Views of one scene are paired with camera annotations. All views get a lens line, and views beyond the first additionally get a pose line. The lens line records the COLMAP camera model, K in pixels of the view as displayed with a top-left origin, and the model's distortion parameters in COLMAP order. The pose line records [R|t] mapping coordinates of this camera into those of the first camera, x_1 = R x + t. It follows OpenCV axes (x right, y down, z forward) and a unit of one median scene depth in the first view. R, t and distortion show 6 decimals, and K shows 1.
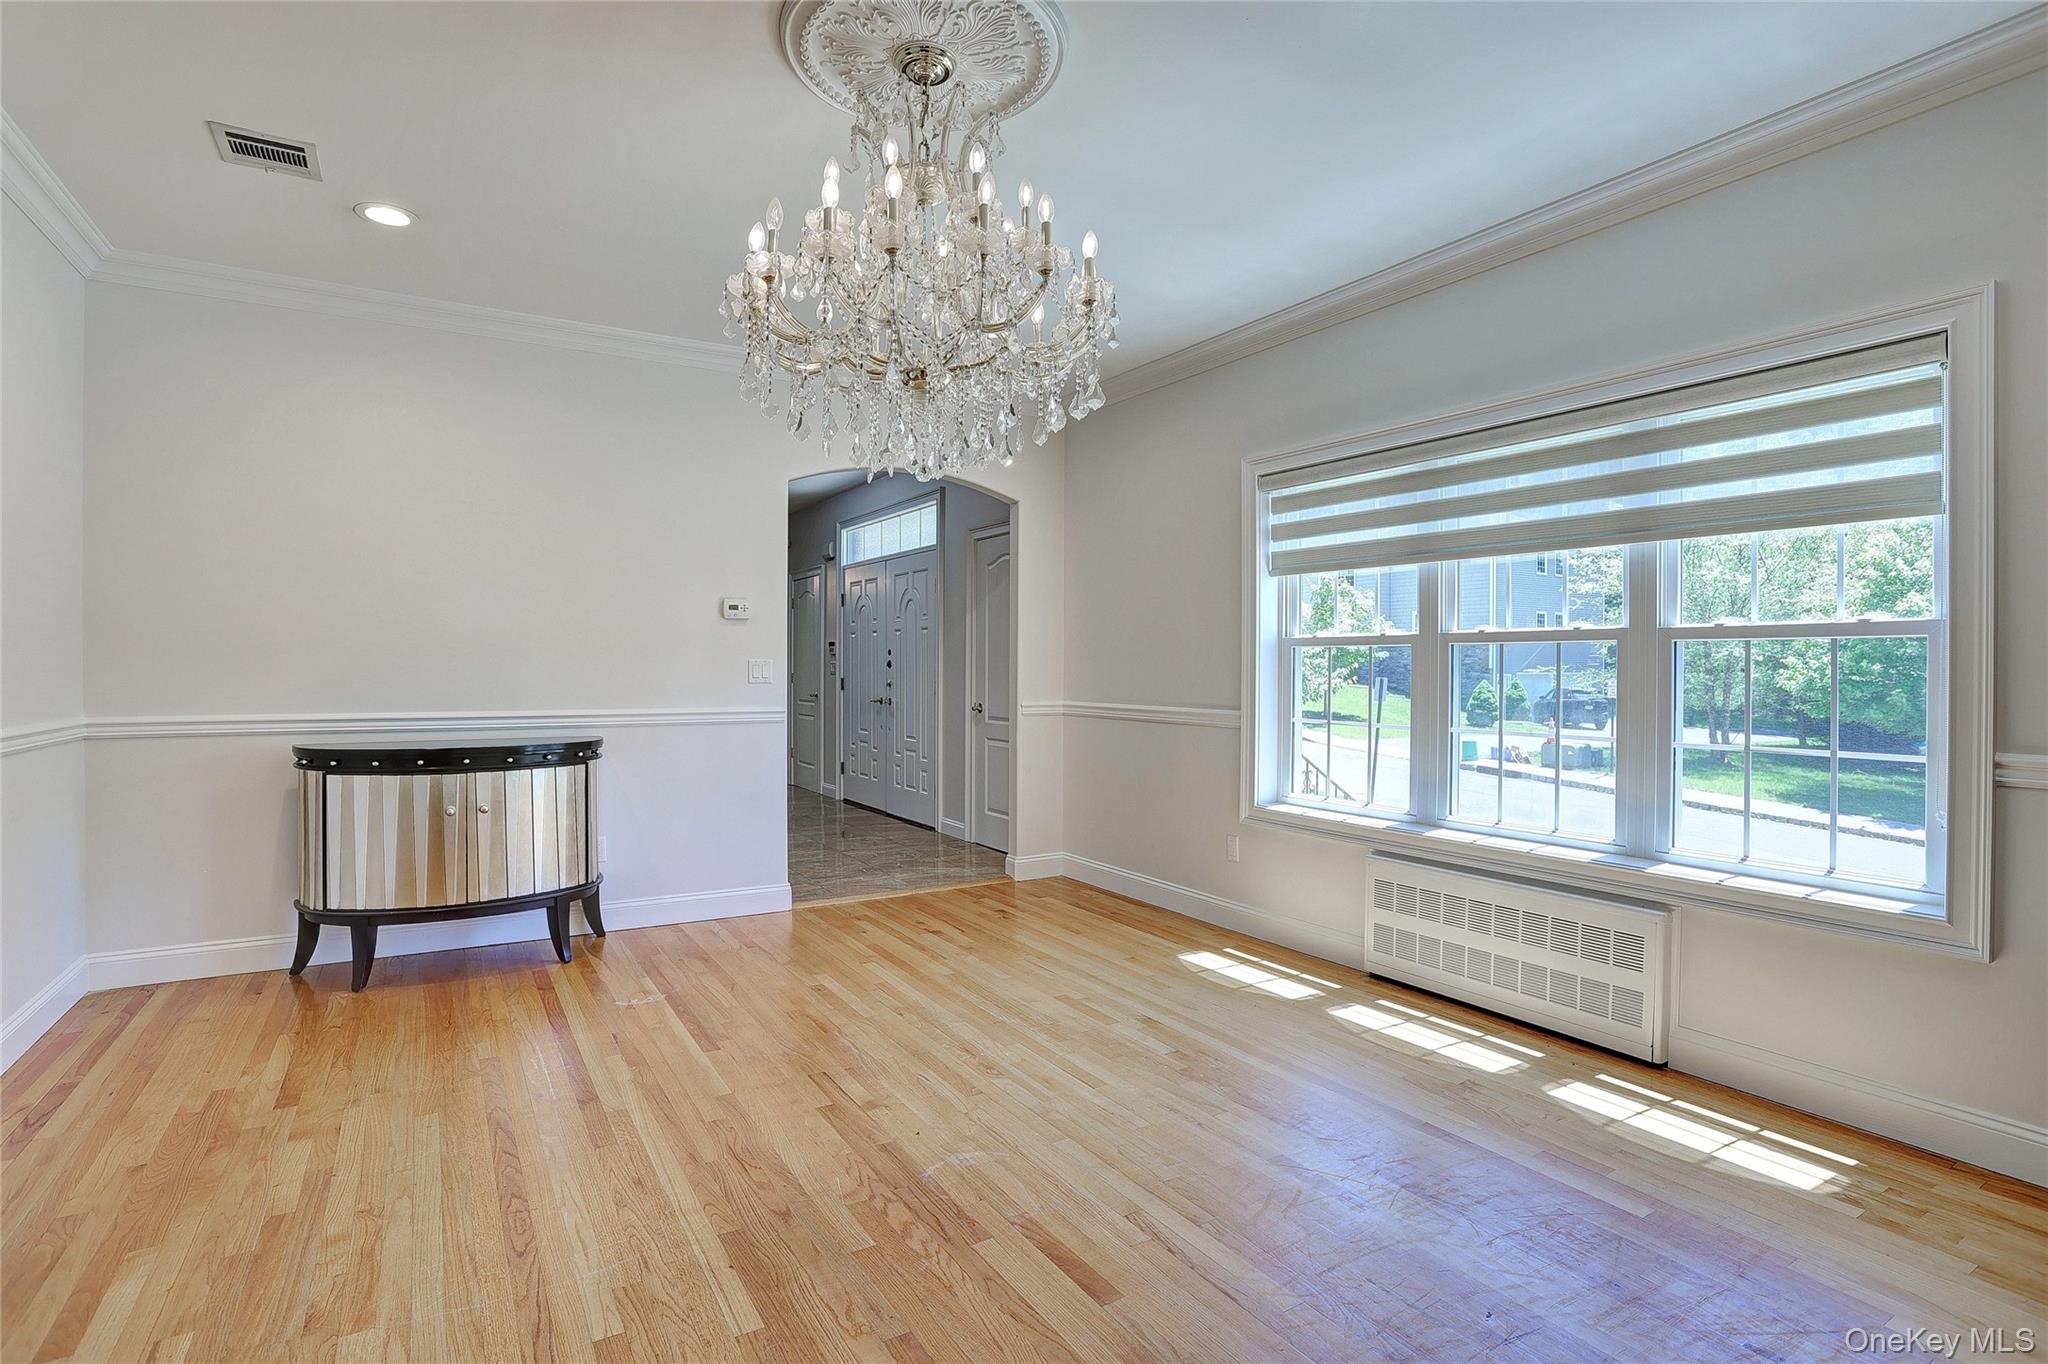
lens RADIAL K [[987.4, 0, 1023.8], [0, 987.4, 677.0], [0, 0, 1]] dist [-0.023621, 0.006251]
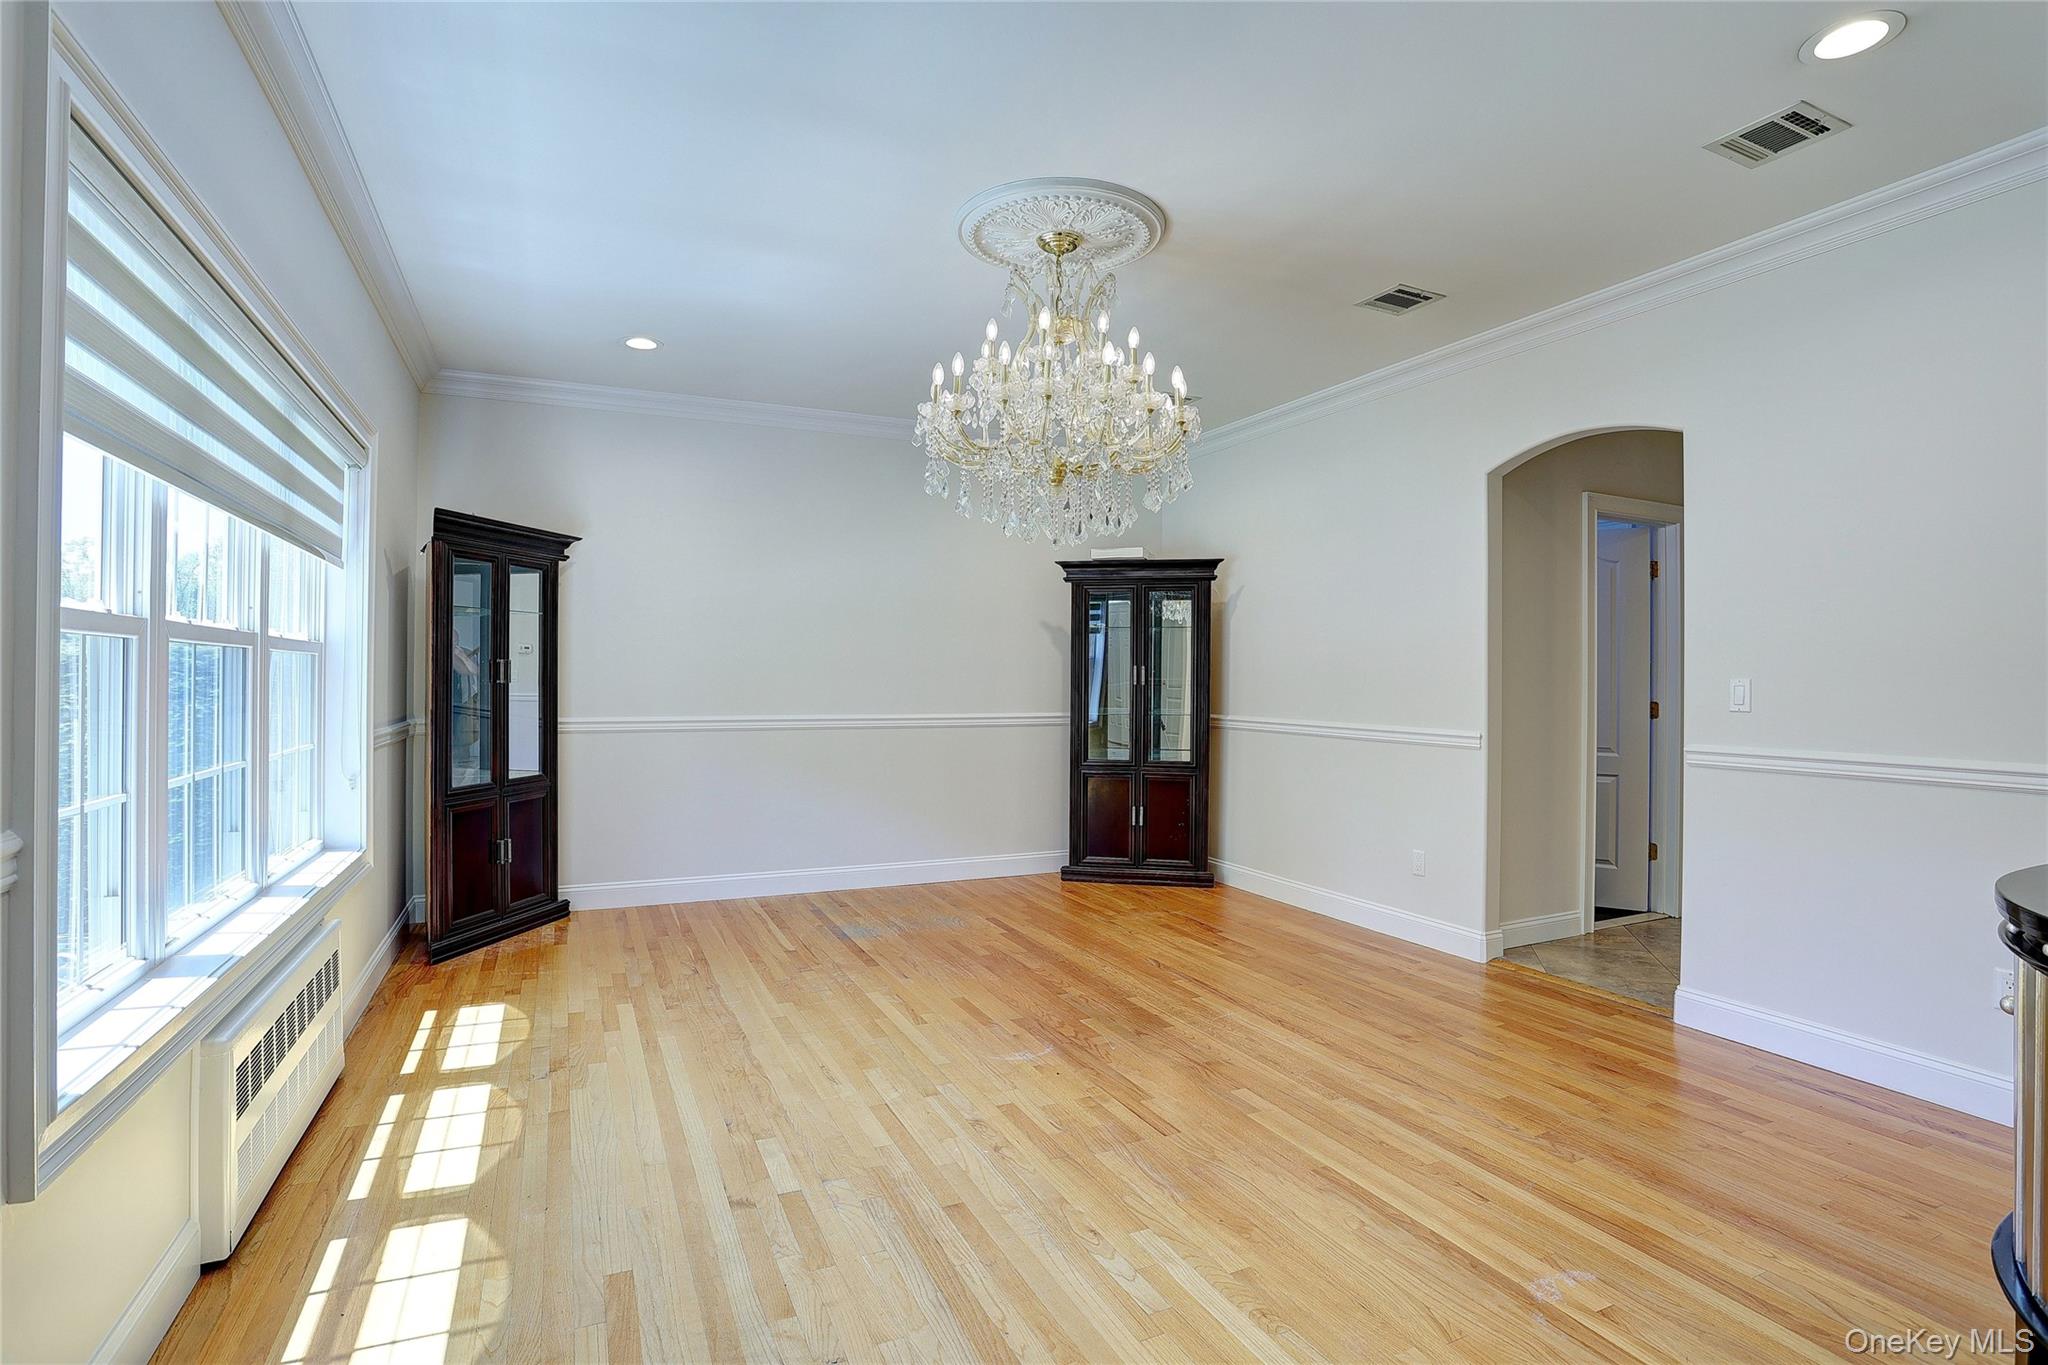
lens RADIAL K [[987.4, 0, 1024.7], [0, 987.4, 678.4], [0, 0, 1]] dist [-0.023621, 0.006251]
pose [[-0.993577, -0.009204, 0.112780, -0.193422], [-0.008133, 0.999917, 0.009954, -0.029069], [-0.112862, 0.008973, -0.993570, 2.140729]]
